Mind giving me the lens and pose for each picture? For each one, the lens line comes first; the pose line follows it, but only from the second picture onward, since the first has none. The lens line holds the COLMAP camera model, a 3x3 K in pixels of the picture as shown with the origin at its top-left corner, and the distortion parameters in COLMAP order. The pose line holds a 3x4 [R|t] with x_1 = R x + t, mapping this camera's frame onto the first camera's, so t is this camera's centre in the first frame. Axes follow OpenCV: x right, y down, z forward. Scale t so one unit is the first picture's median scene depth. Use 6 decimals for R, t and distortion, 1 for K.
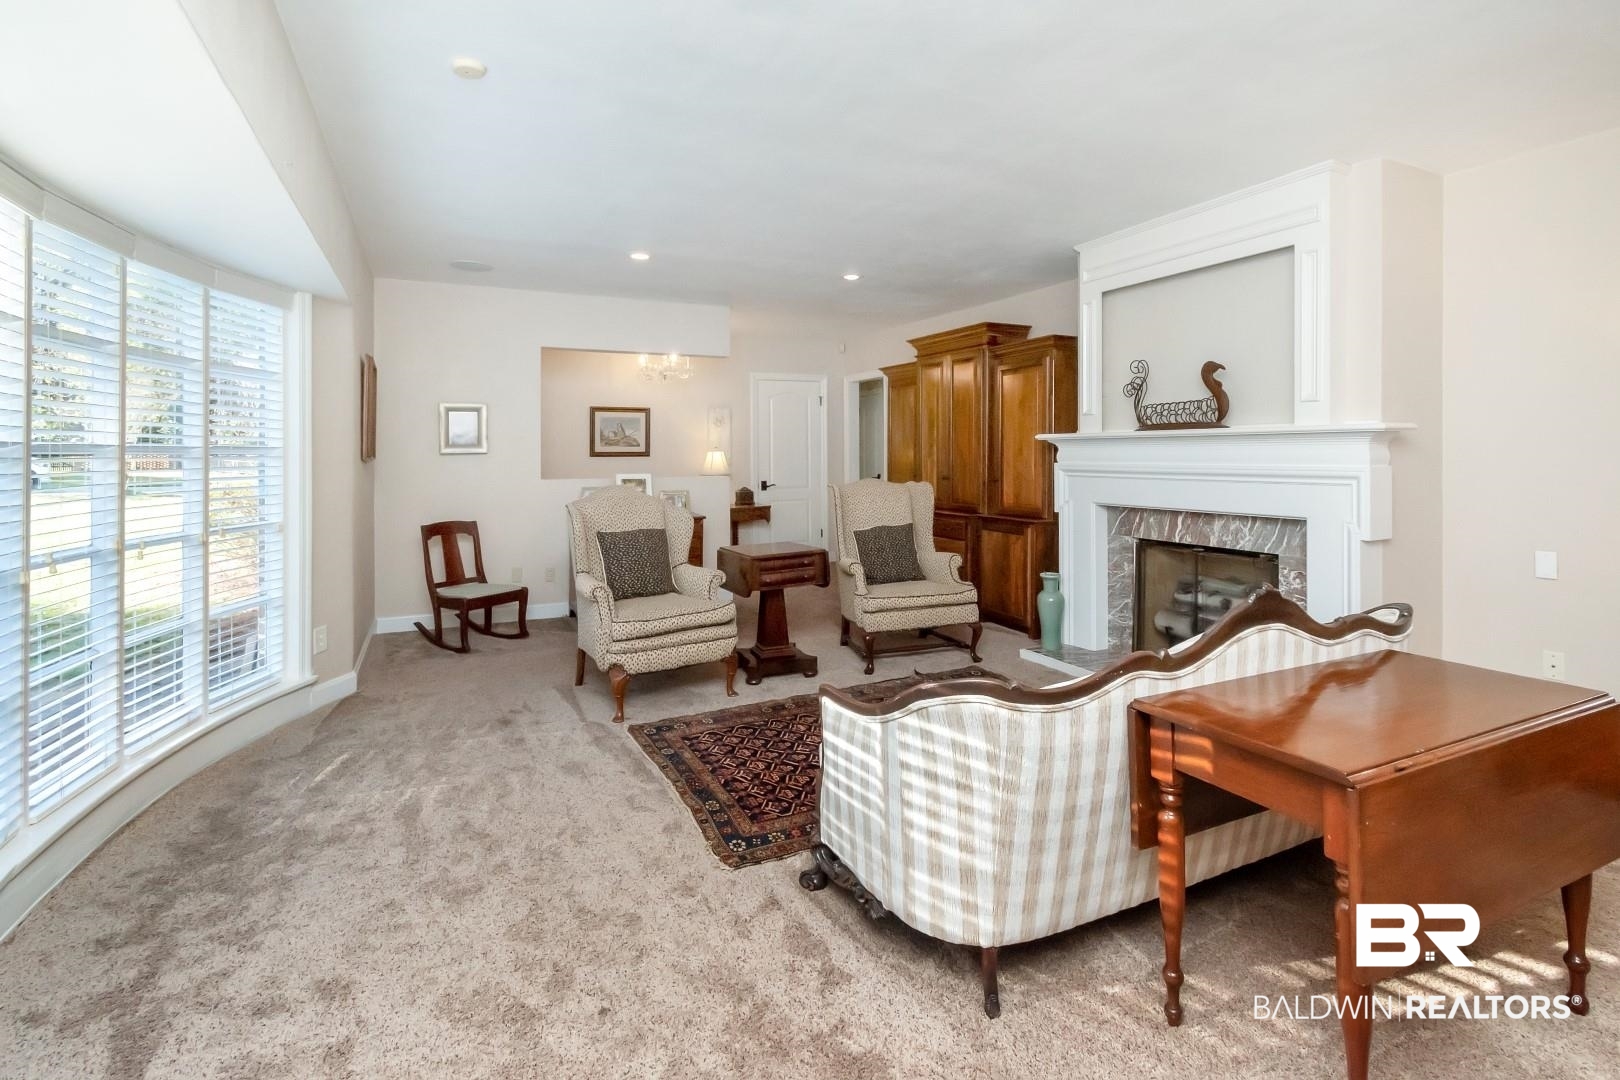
lens RADIAL K [[738.4, 0, 837.0], [0, 738.4, 457.0], [0, 0, 1]] dist [0.005746, -0.000245]
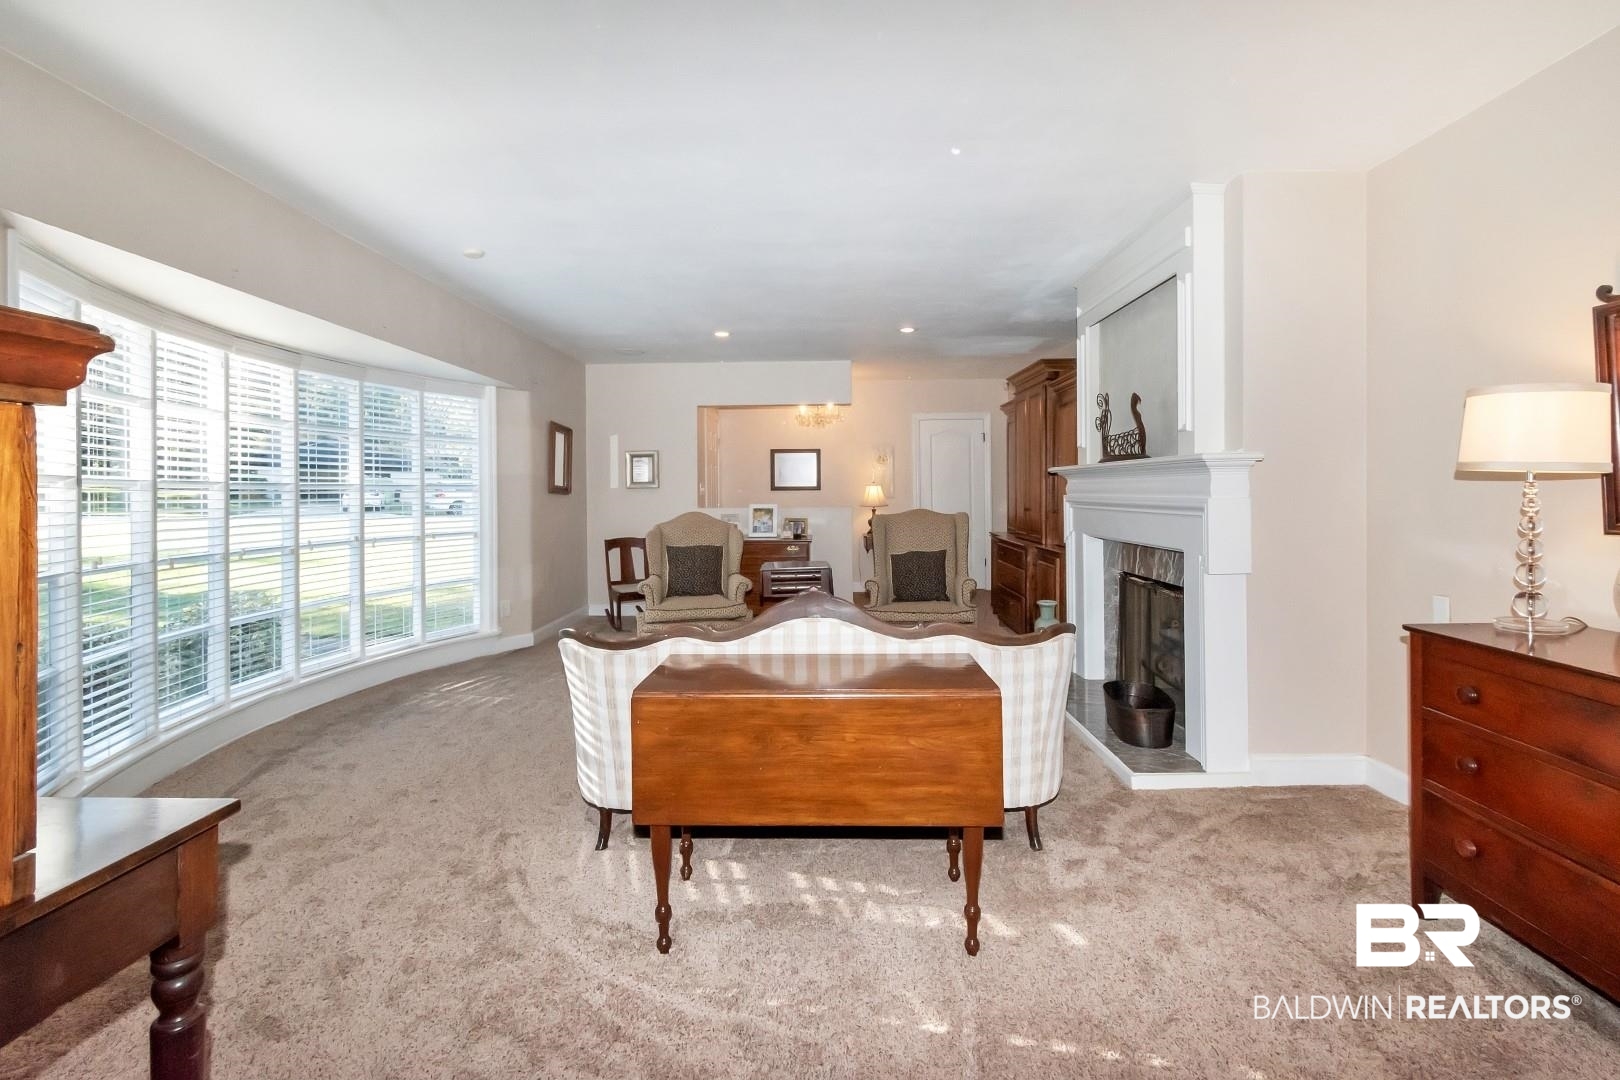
lens RADIAL K [[738.4, 0, 853.9], [0, 738.4, 491.9], [0, 0, 1]] dist [0.005746, -0.000245]
pose [[0.897810, -0.002354, -0.440376, 0.505350], [0.002561, 0.999997, -0.000123, 0.003233], [0.440375, -0.001017, 0.897813, -0.054290]]
